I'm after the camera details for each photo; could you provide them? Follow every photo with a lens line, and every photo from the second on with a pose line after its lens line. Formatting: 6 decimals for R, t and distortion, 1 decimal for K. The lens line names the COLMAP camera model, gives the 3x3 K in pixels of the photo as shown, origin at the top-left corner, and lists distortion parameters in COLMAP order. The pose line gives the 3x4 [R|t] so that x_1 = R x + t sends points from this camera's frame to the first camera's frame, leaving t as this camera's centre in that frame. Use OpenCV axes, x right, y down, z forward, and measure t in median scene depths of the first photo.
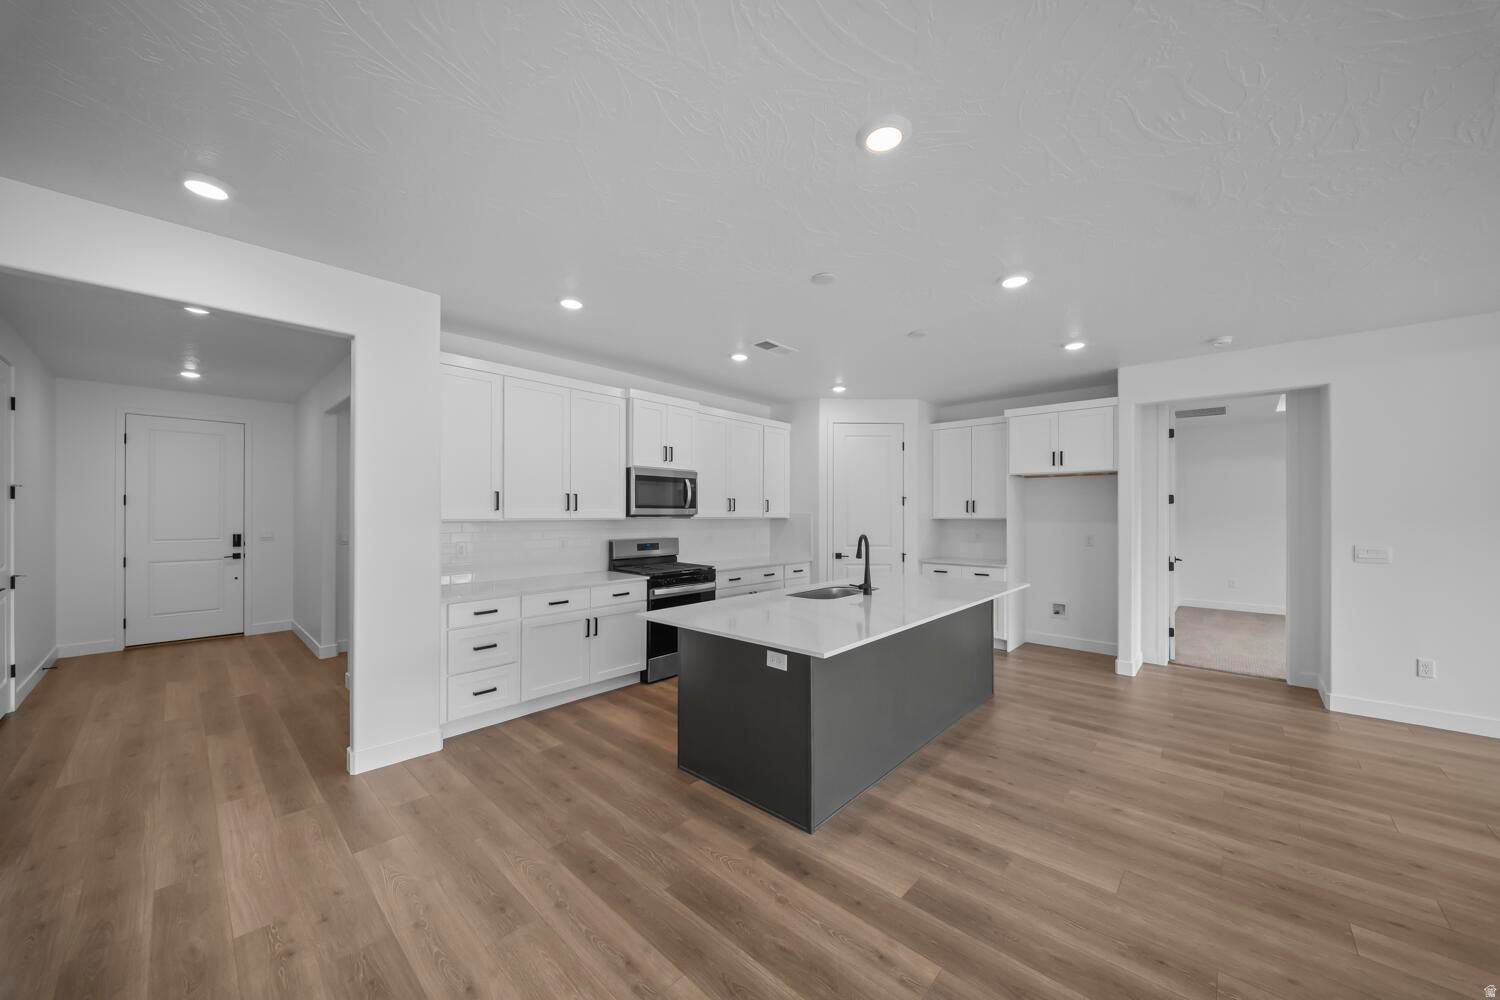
lens RADIAL K [[526.1, 0, 743.7], [0, 526.1, 504.3], [0, 0, 1]] dist [0.001476, -0.002773]
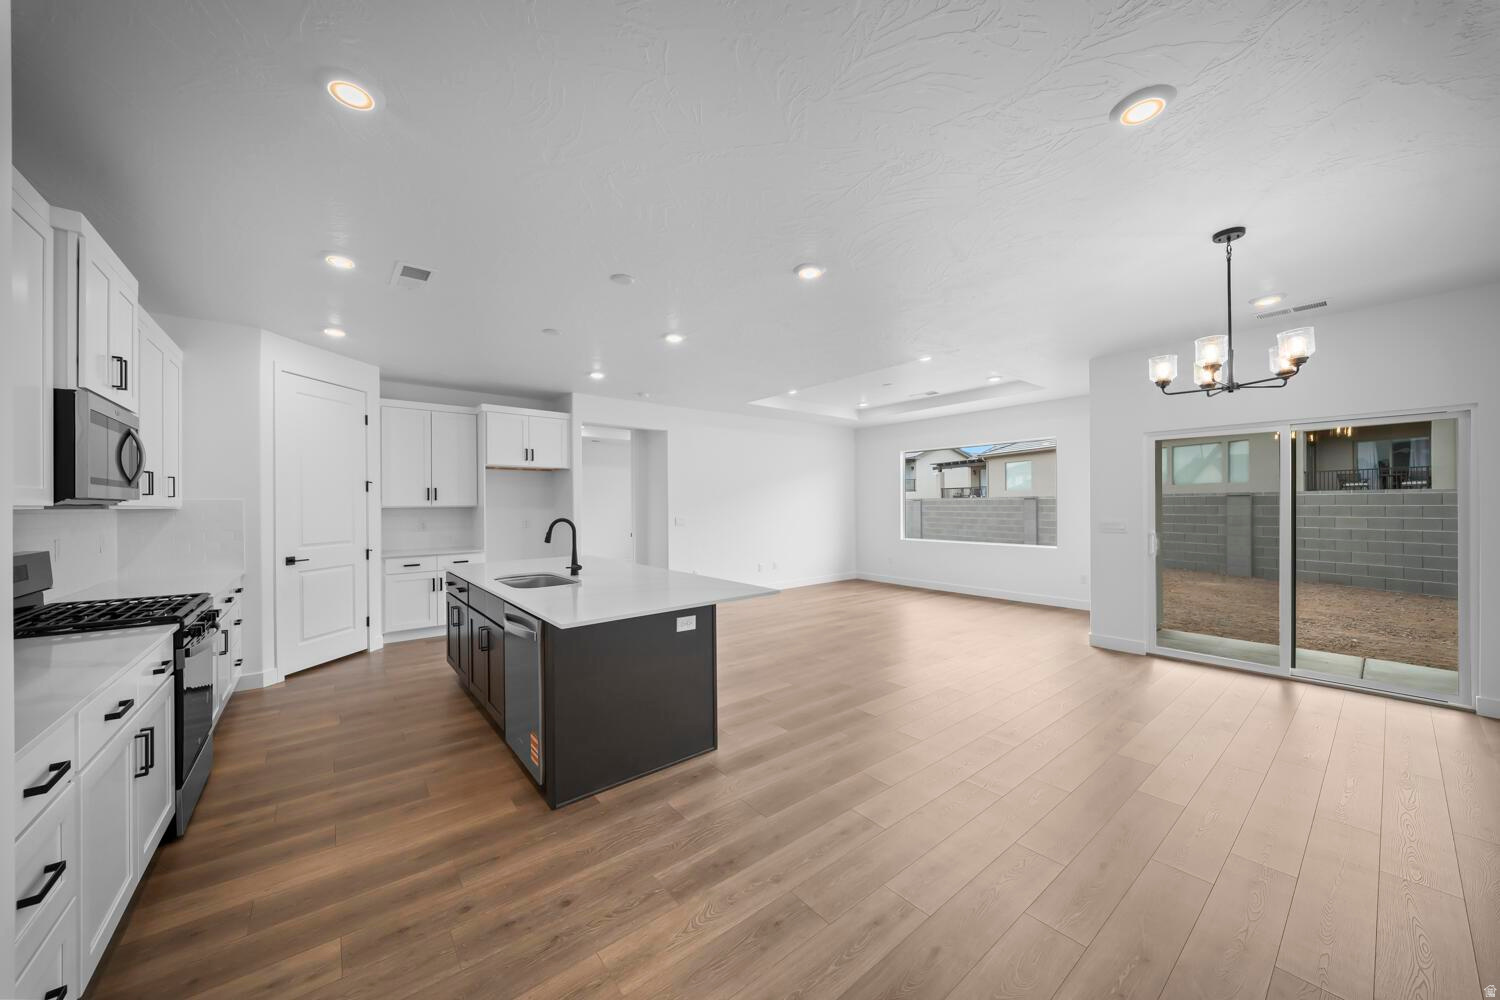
lens RADIAL K [[526.1, 0, 743.7], [0, 526.1, 504.3], [0, 0, 1]] dist [0.001476, -0.002773]
pose [[0.144822, -0.000775, 0.989457, -0.772971], [-0.010127, 0.999946, 0.002265, 0.026238], [-0.989406, -0.010348, 0.144806, 0.529756]]
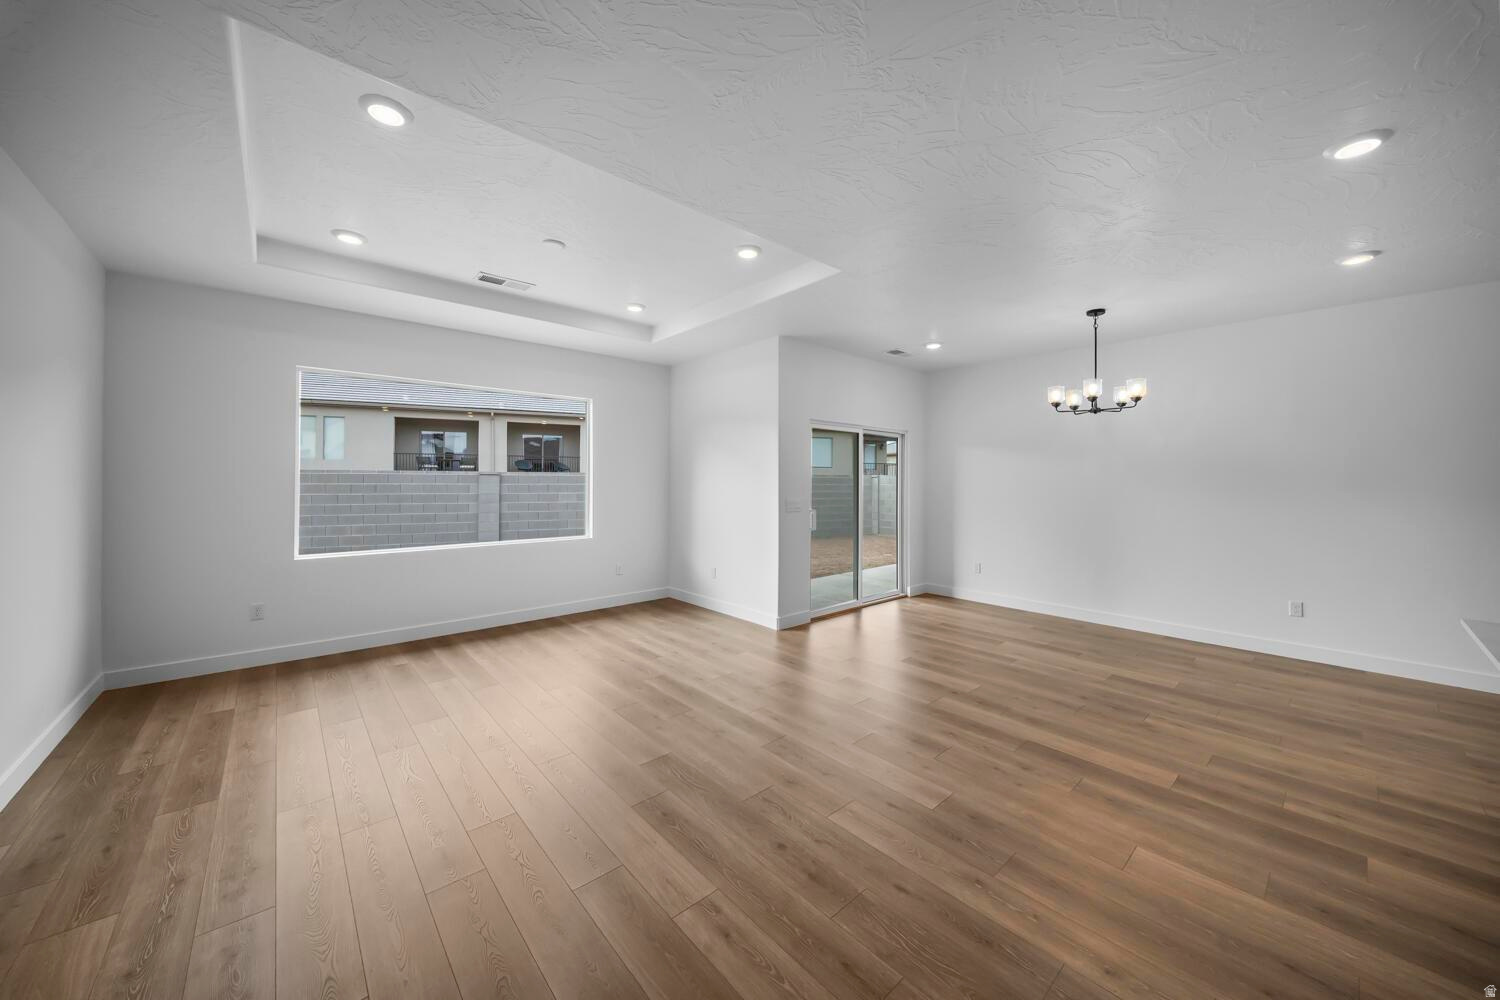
lens RADIAL K [[526.1, 0, 743.7], [0, 526.1, 504.3], [0, 0, 1]] dist [0.001476, -0.002773]
pose [[-0.994874, -0.009837, 0.100640, 0.802267], [-0.007026, 0.999576, 0.028245, 0.032586], [-0.100875, 0.027393, -0.994522, 1.213448]]
